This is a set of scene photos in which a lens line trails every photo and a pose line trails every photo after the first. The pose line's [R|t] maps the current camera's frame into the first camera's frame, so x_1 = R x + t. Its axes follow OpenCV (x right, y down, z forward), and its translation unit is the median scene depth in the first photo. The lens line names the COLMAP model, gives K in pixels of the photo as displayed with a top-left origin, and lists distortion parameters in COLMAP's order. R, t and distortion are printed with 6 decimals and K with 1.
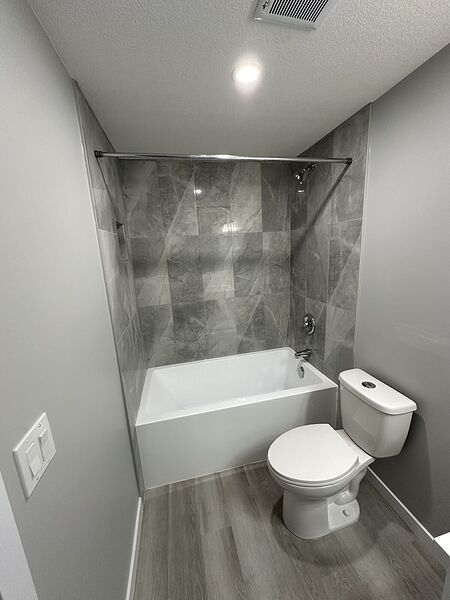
lens RADIAL K [[237.1, 0, 226.1], [0, 237.1, 300.0], [0, 0, 1]] dist [-0.007785, 0.000894]
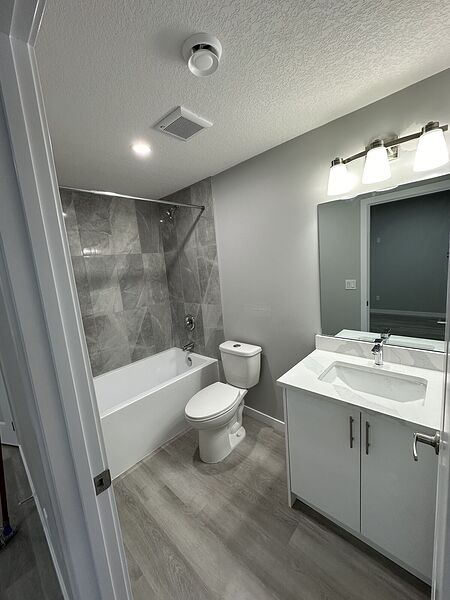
lens RADIAL K [[237.1, 0, 225.4], [0, 237.1, 299.6], [0, 0, 1]] dist [-0.007785, 0.000894]
pose [[0.826695, -0.101951, 0.553337, -0.241699], [0.156591, 0.986282, -0.052229, 0.094311], [-0.540421, 0.129825, 0.831319, -0.254362]]
